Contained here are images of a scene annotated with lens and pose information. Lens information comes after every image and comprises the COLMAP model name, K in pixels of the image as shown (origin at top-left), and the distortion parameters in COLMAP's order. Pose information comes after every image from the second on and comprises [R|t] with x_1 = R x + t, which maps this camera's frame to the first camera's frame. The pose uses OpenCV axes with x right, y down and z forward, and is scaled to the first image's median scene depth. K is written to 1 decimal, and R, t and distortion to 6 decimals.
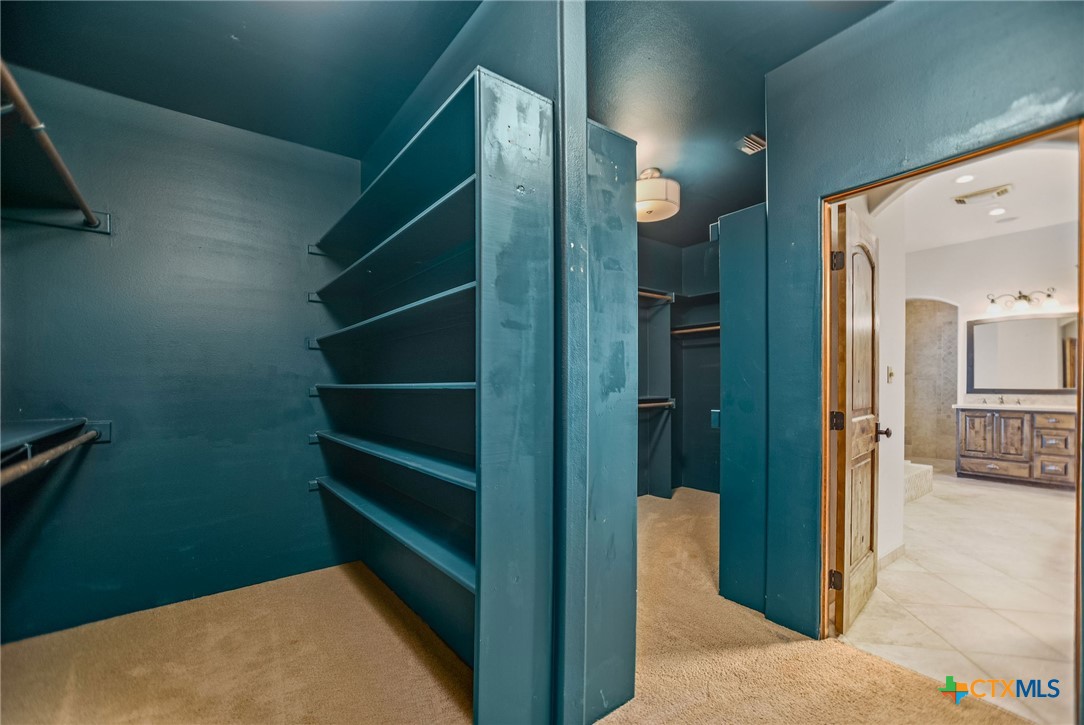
lens RADIAL K [[463.1, 0, 528.2], [0, 463.1, 385.0], [0, 0, 1]] dist [0.001964, 0.000584]
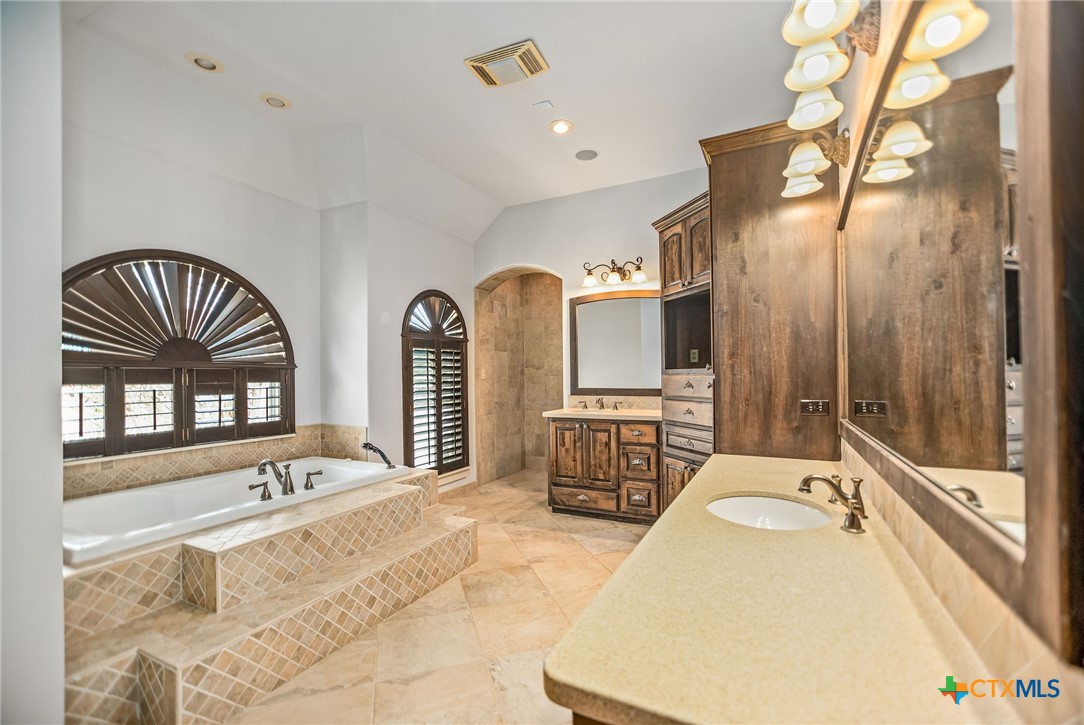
lens RADIAL K [[463.1, 0, 542.0], [0, 463.1, 367.6], [0, 0, 1]] dist [0.001964, 0.000584]
pose [[0.894390, 0.003267, 0.447276, 0.623168], [0.006446, 0.999775, -0.020191, -0.012322], [-0.447242, 0.020942, 0.894168, 0.382333]]
